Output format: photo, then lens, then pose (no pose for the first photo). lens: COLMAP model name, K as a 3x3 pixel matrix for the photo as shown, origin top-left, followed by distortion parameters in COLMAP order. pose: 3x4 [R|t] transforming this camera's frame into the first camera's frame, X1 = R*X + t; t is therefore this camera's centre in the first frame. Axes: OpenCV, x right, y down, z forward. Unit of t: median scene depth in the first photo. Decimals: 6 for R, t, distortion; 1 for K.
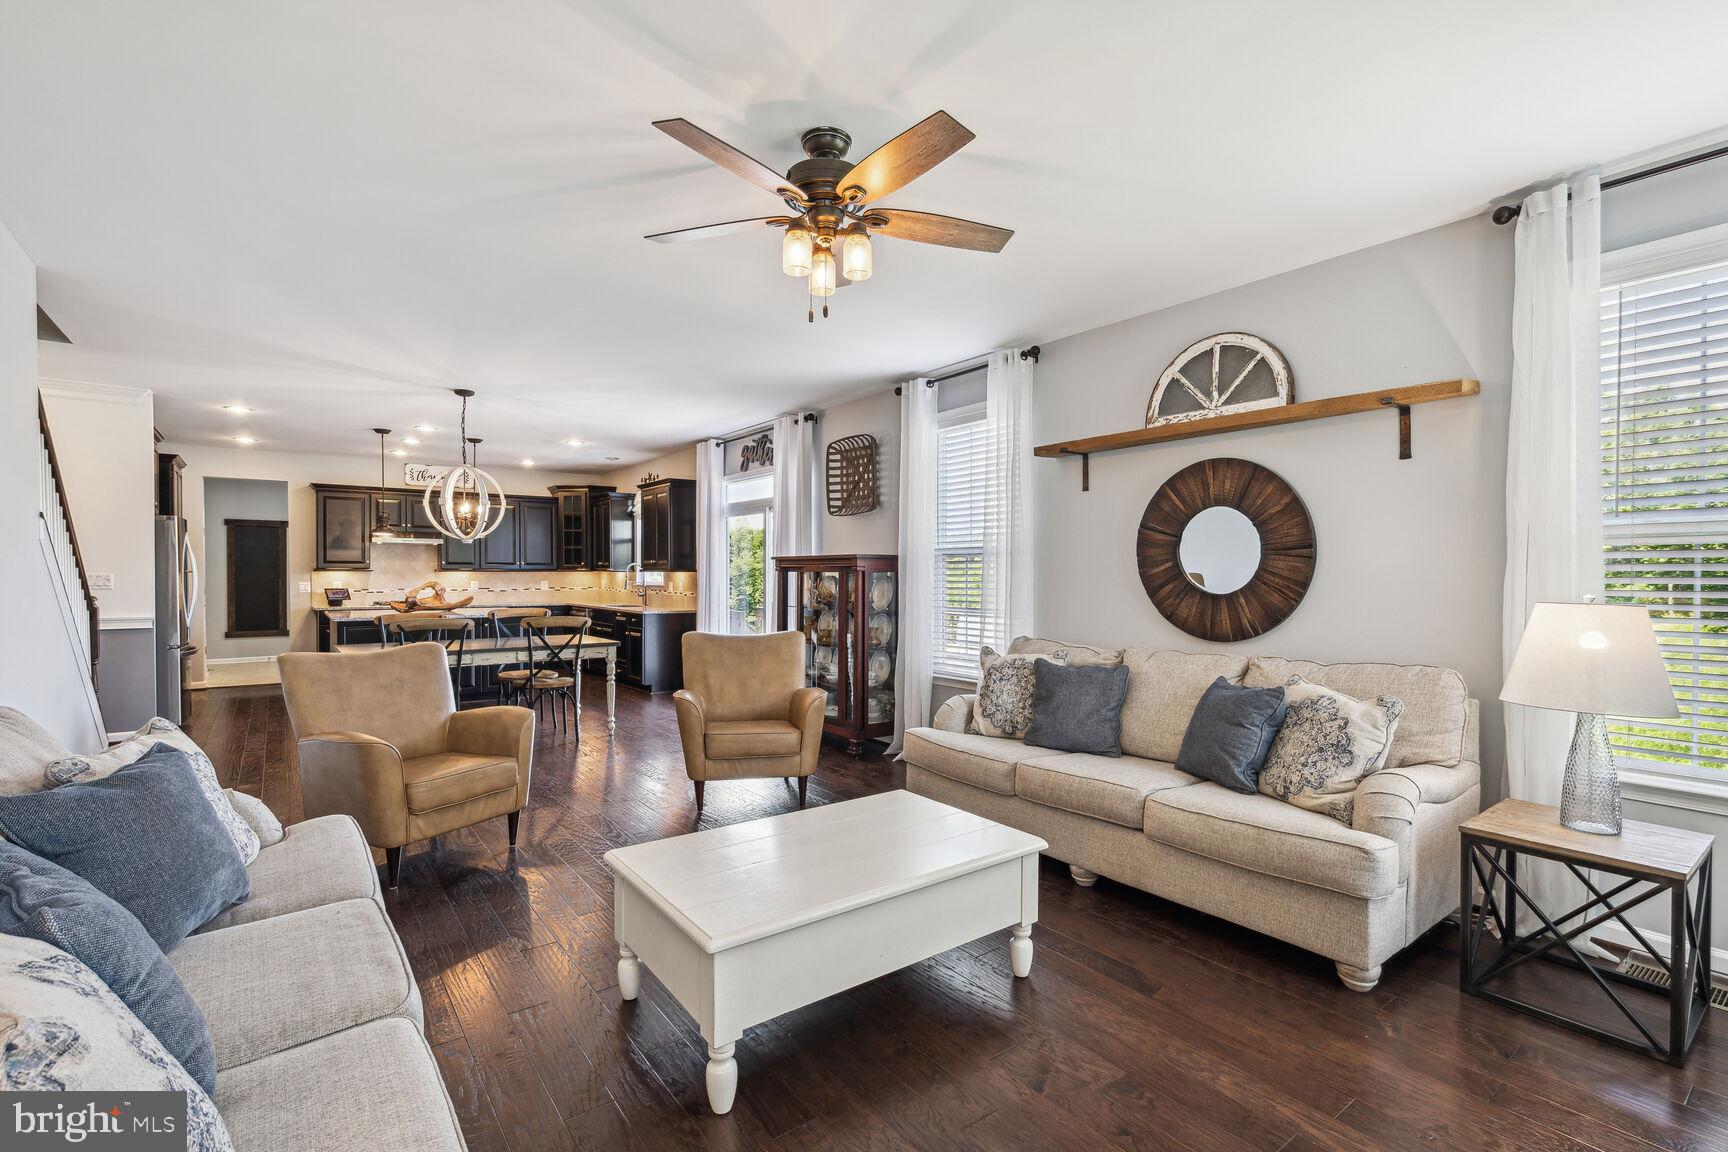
lens RADIAL K [[787.6, 0, 866.5], [0, 787.6, 580.9], [0, 0, 1]] dist [-0.010068, 0.003632]
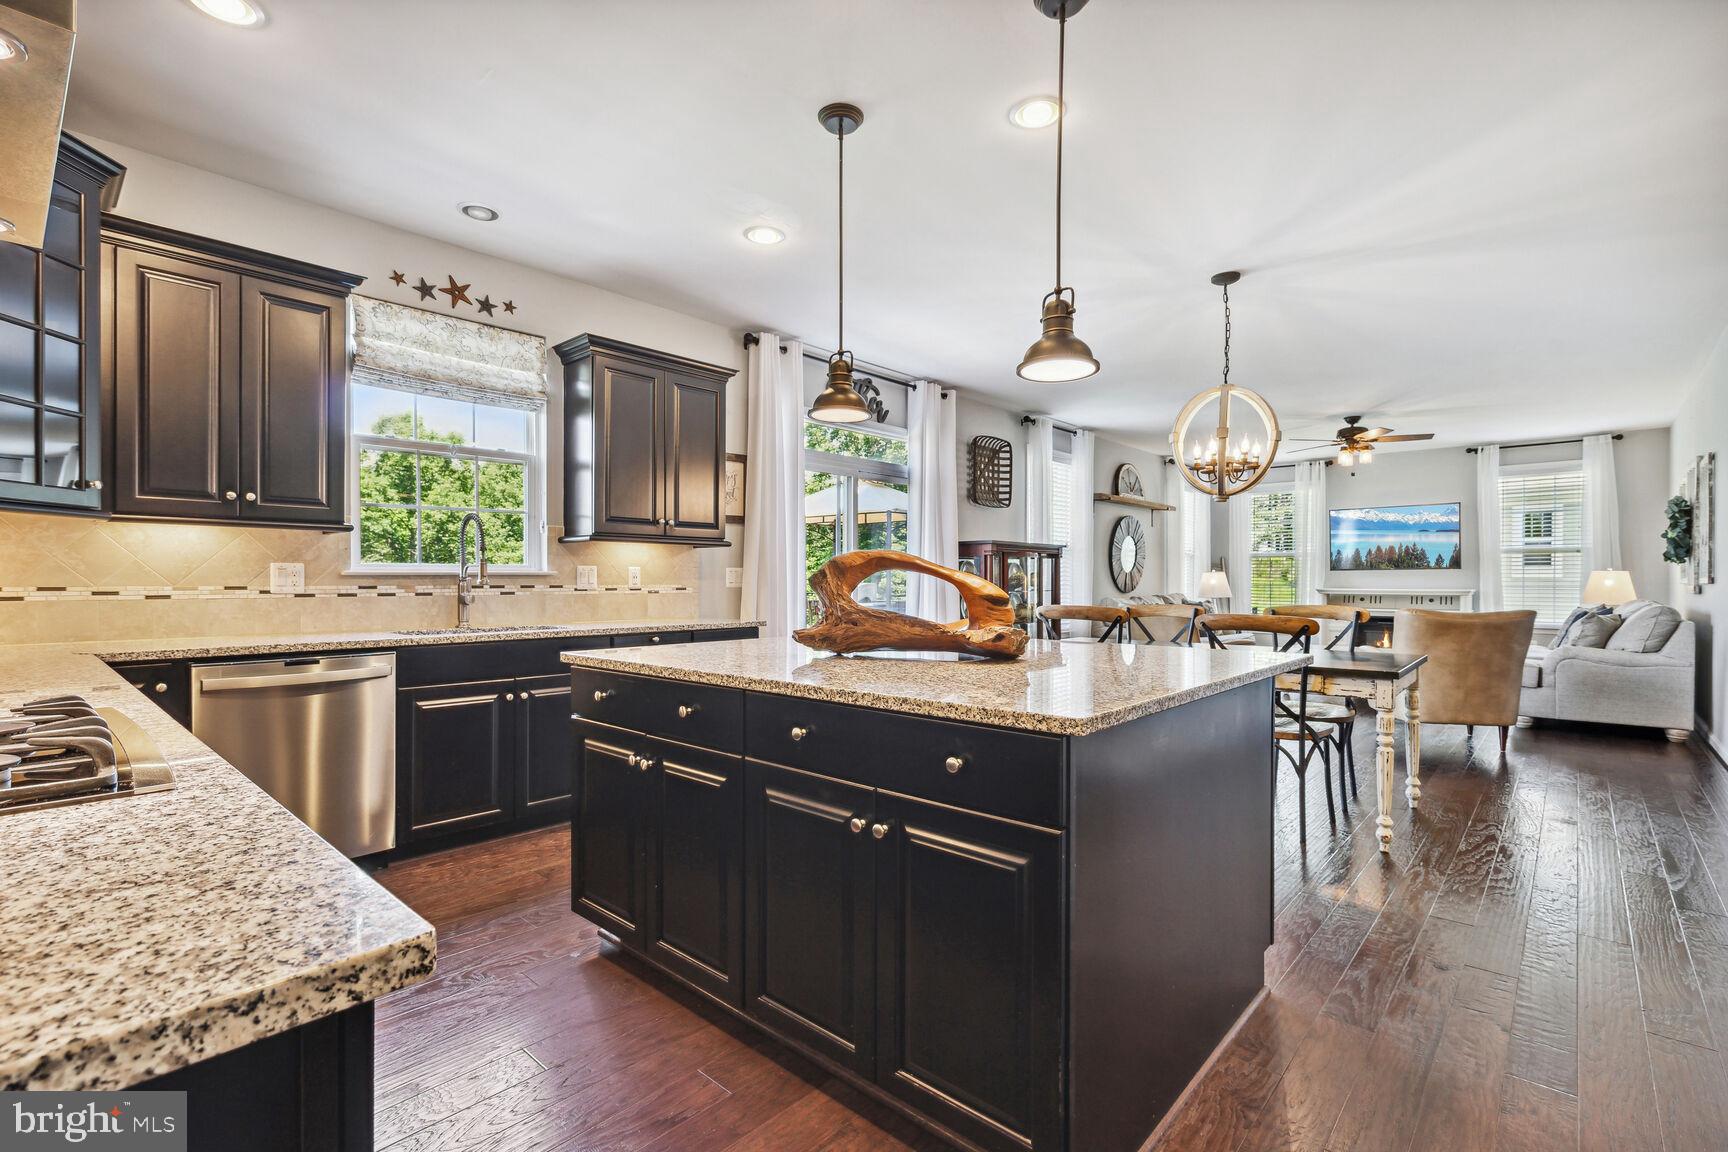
lens RADIAL K [[787.6, 0, 865.2], [0, 787.6, 581.3], [0, 0, 1]] dist [-0.010068, 0.003632]
pose [[-0.189686, -0.004196, 0.981836, -0.853974], [0.008441, 0.999947, 0.005904, 0.010792], [-0.981808, 0.009407, -0.189641, 1.094622]]
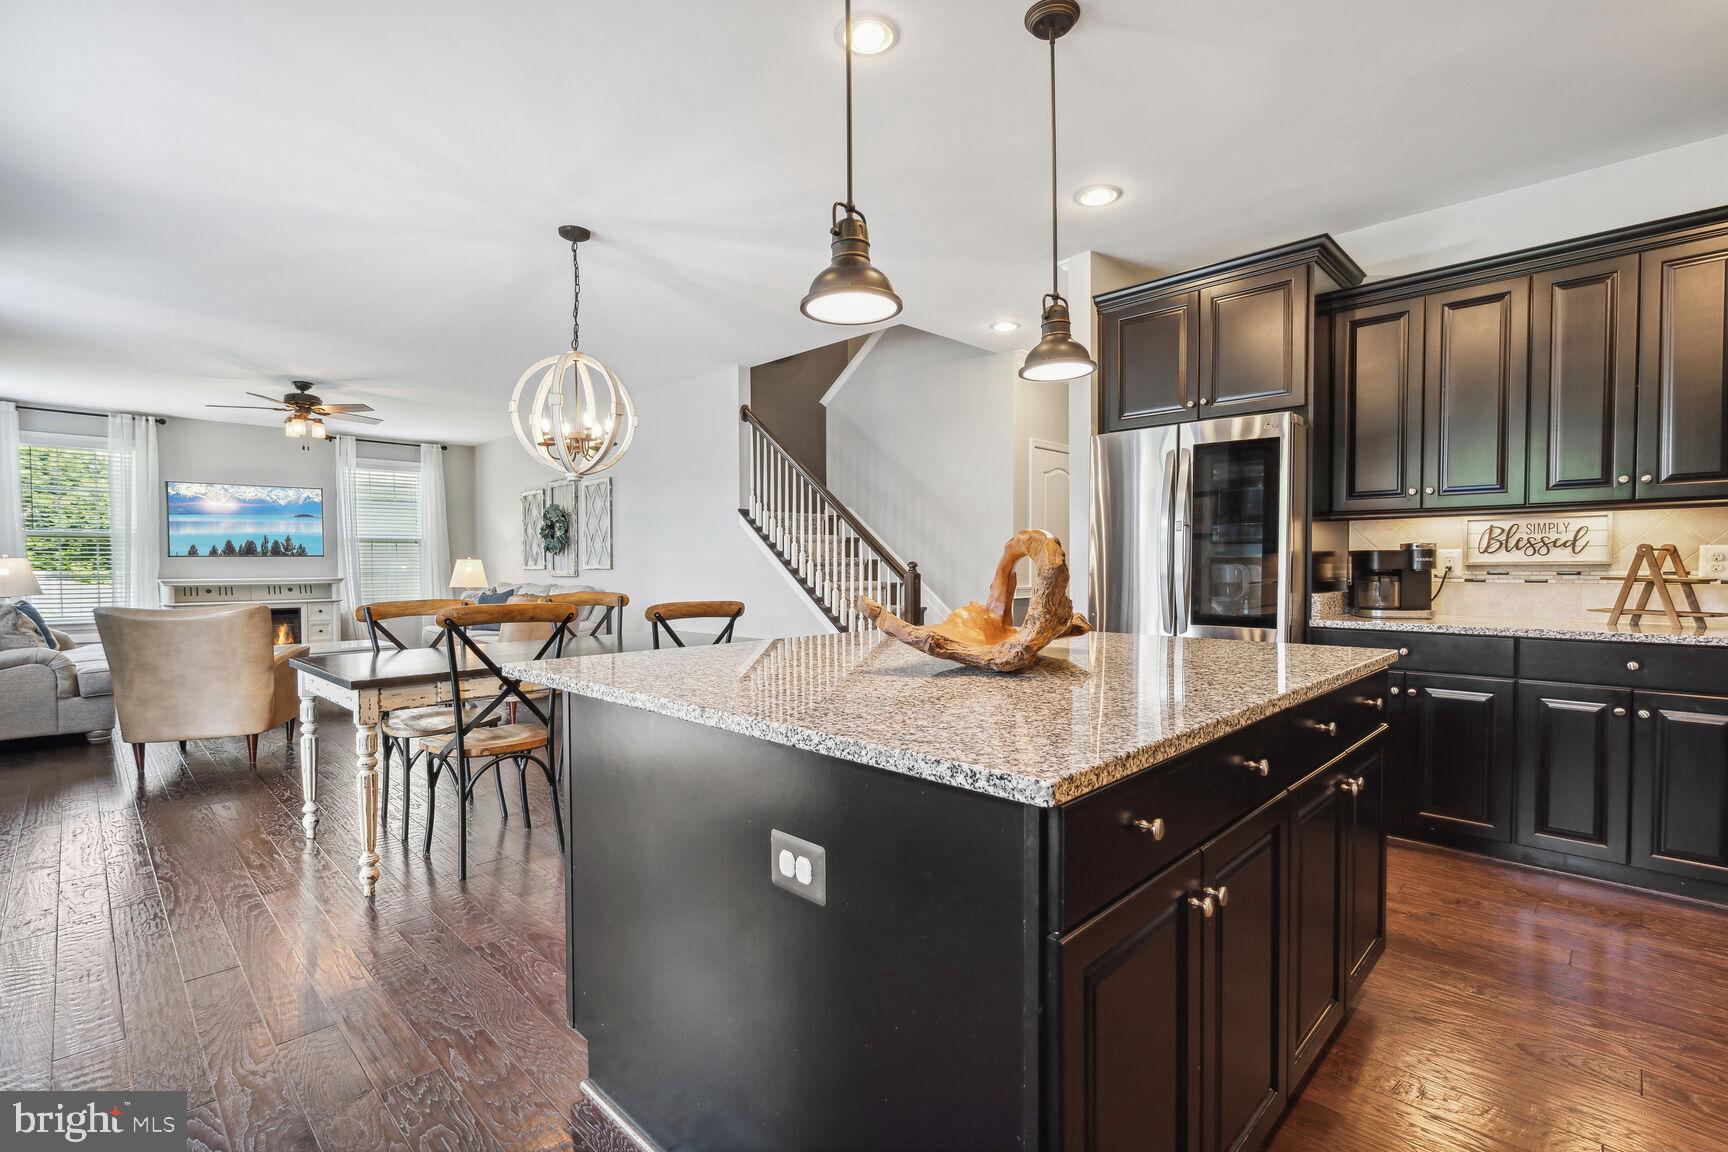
lens RADIAL K [[787.6, 0, 864.5], [0, 787.6, 578.0], [0, 0, 1]] dist [-0.010068, 0.003632]
pose [[-0.988857, 0.004327, -0.148804, -0.491323], [0.000531, 0.999674, 0.025543, 0.008967], [0.148866, 0.025180, -0.988537, 1.252964]]
